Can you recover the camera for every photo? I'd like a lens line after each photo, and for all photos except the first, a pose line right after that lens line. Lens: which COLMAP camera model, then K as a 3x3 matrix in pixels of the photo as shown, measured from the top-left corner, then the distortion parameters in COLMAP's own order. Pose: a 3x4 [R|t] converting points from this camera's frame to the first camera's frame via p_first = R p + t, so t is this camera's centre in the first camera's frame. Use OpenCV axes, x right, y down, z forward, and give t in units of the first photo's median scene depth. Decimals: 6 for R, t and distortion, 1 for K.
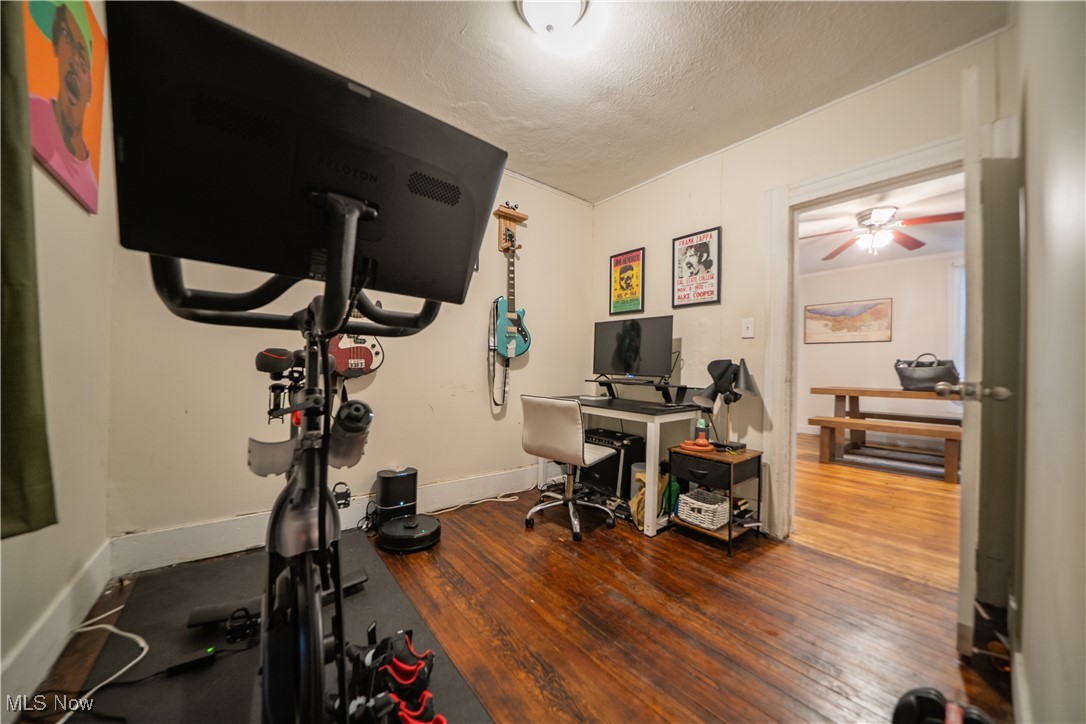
lens RADIAL K [[378.3, 0, 546.0], [0, 378.3, 365.1], [0, 0, 1]] dist [-0.020050, 0.000111]
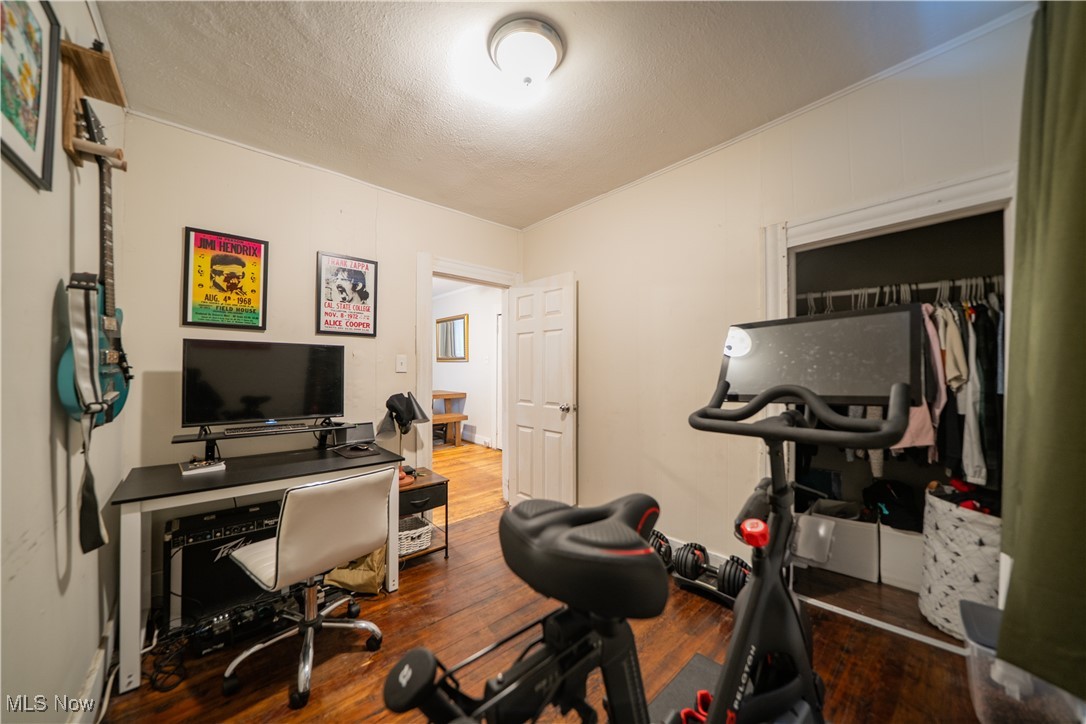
lens RADIAL K [[378.3, 0, 546.0], [0, 378.3, 365.1], [0, 0, 1]] dist [-0.020050, 0.000111]
pose [[-0.066612, -0.009211, 0.997736, -0.559496], [-0.006282, 0.999941, 0.008812, -0.095265], [-0.997759, -0.005681, -0.066666, 0.575510]]
